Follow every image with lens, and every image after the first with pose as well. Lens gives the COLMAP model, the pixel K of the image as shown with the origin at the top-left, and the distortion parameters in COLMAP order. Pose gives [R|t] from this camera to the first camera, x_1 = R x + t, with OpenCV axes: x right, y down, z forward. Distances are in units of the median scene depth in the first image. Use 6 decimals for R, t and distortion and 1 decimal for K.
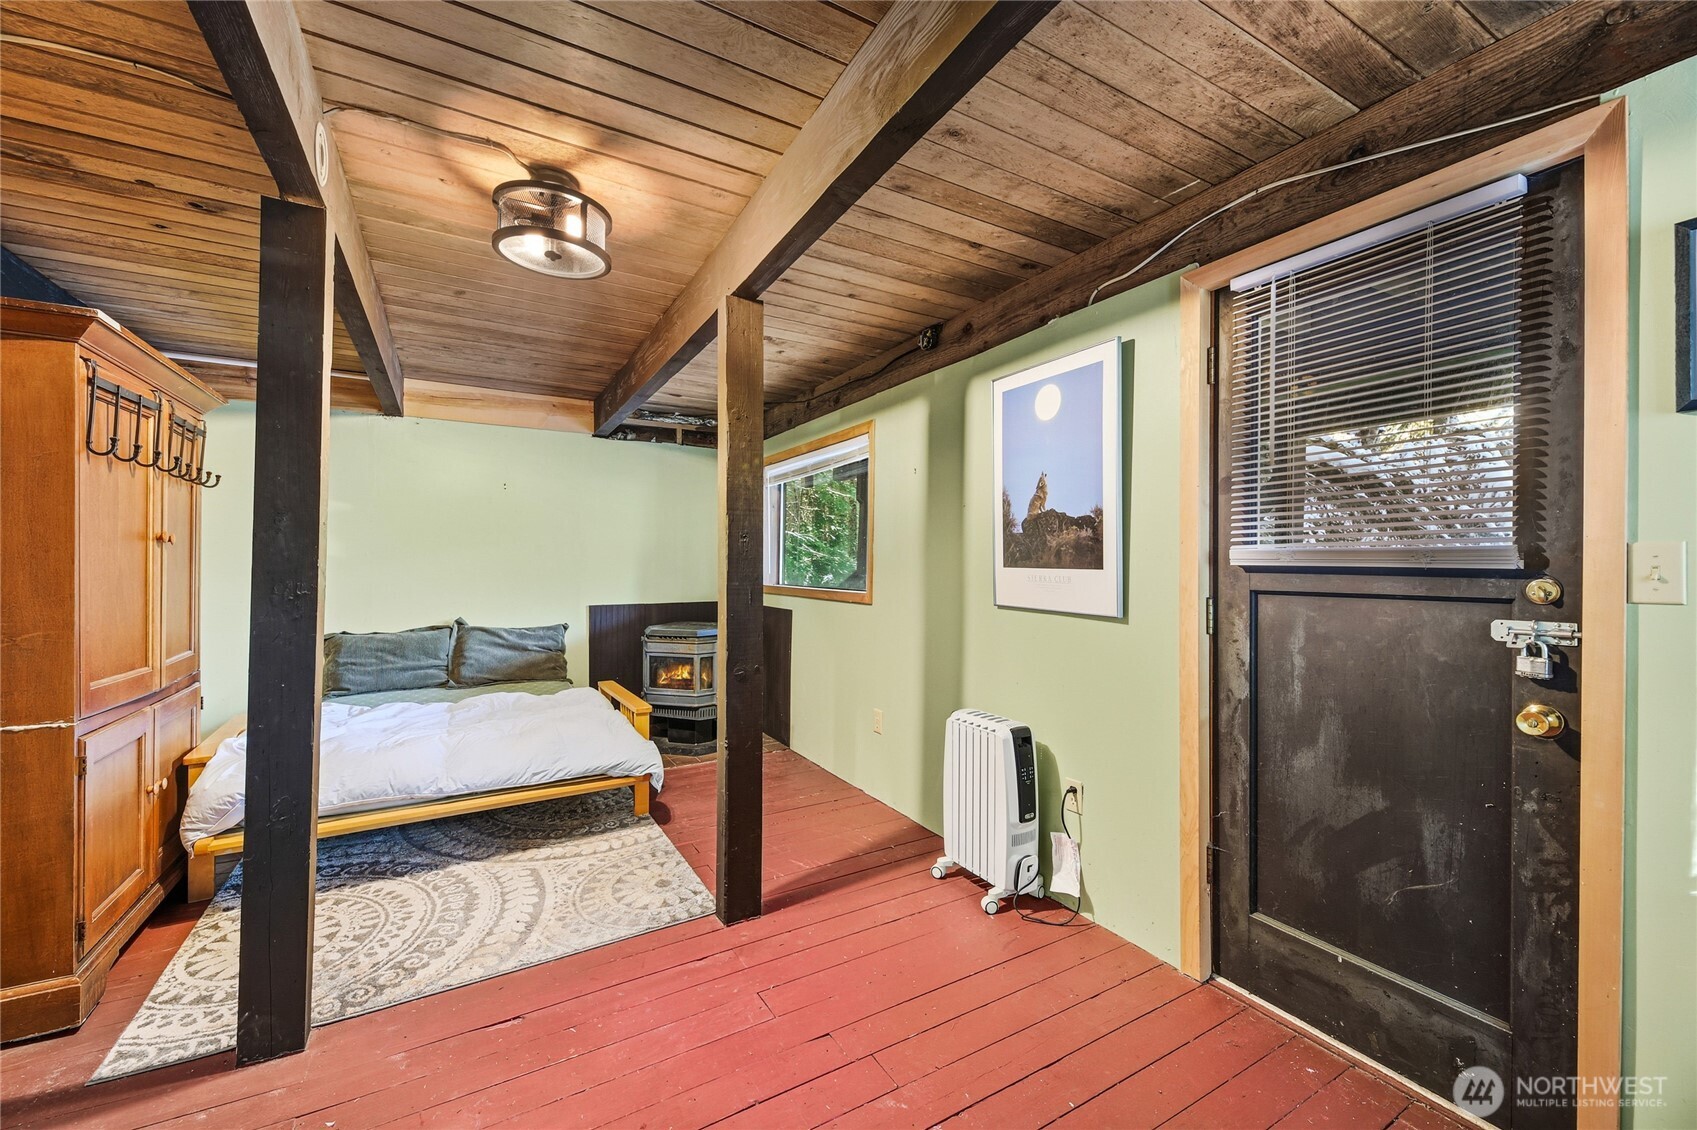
lens RADIAL K [[680.5, 0, 848.7], [0, 680.5, 569.6], [0, 0, 1]] dist [0.003164, 0.000760]
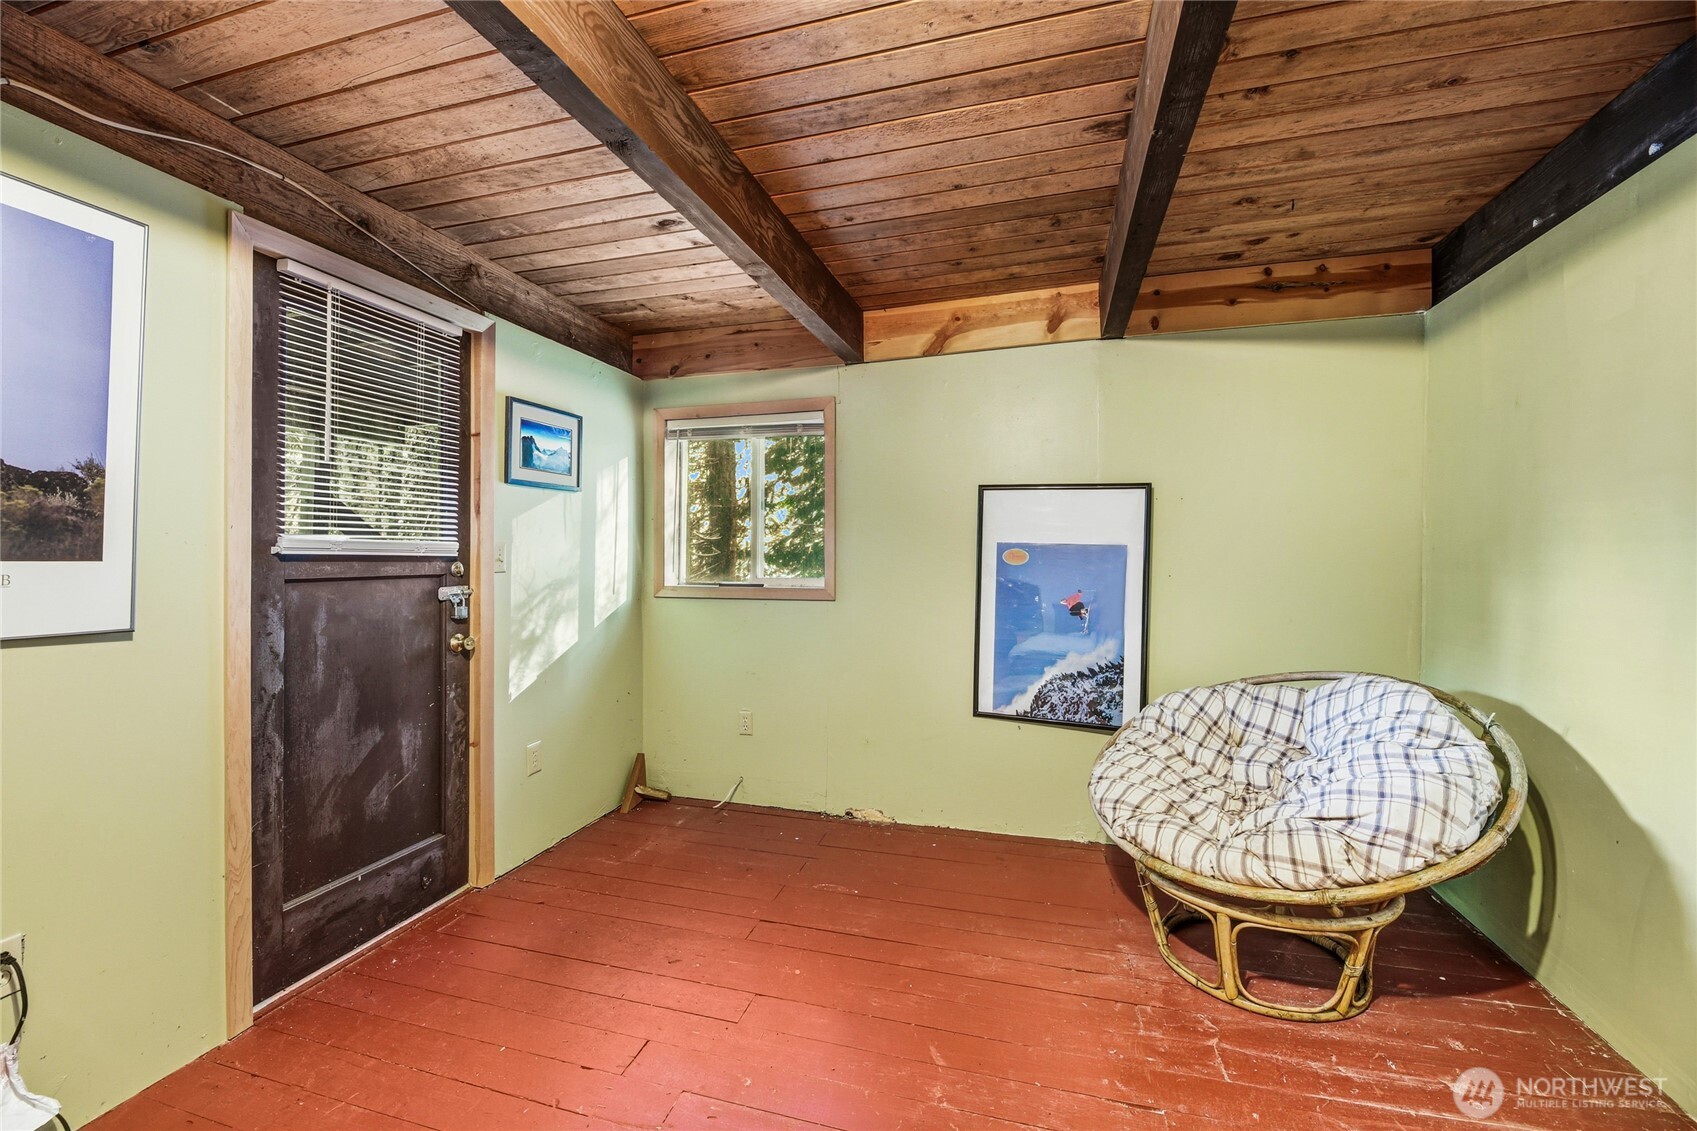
lens RADIAL K [[680.5, 0, 844.5], [0, 680.5, 560.6], [0, 0, 1]] dist [0.003164, 0.000760]
pose [[-0.697646, -0.005202, 0.716423, -0.721508], [0.006596, 0.999885, 0.013682, -0.005474], [-0.716412, 0.014271, -0.697531, 1.174242]]
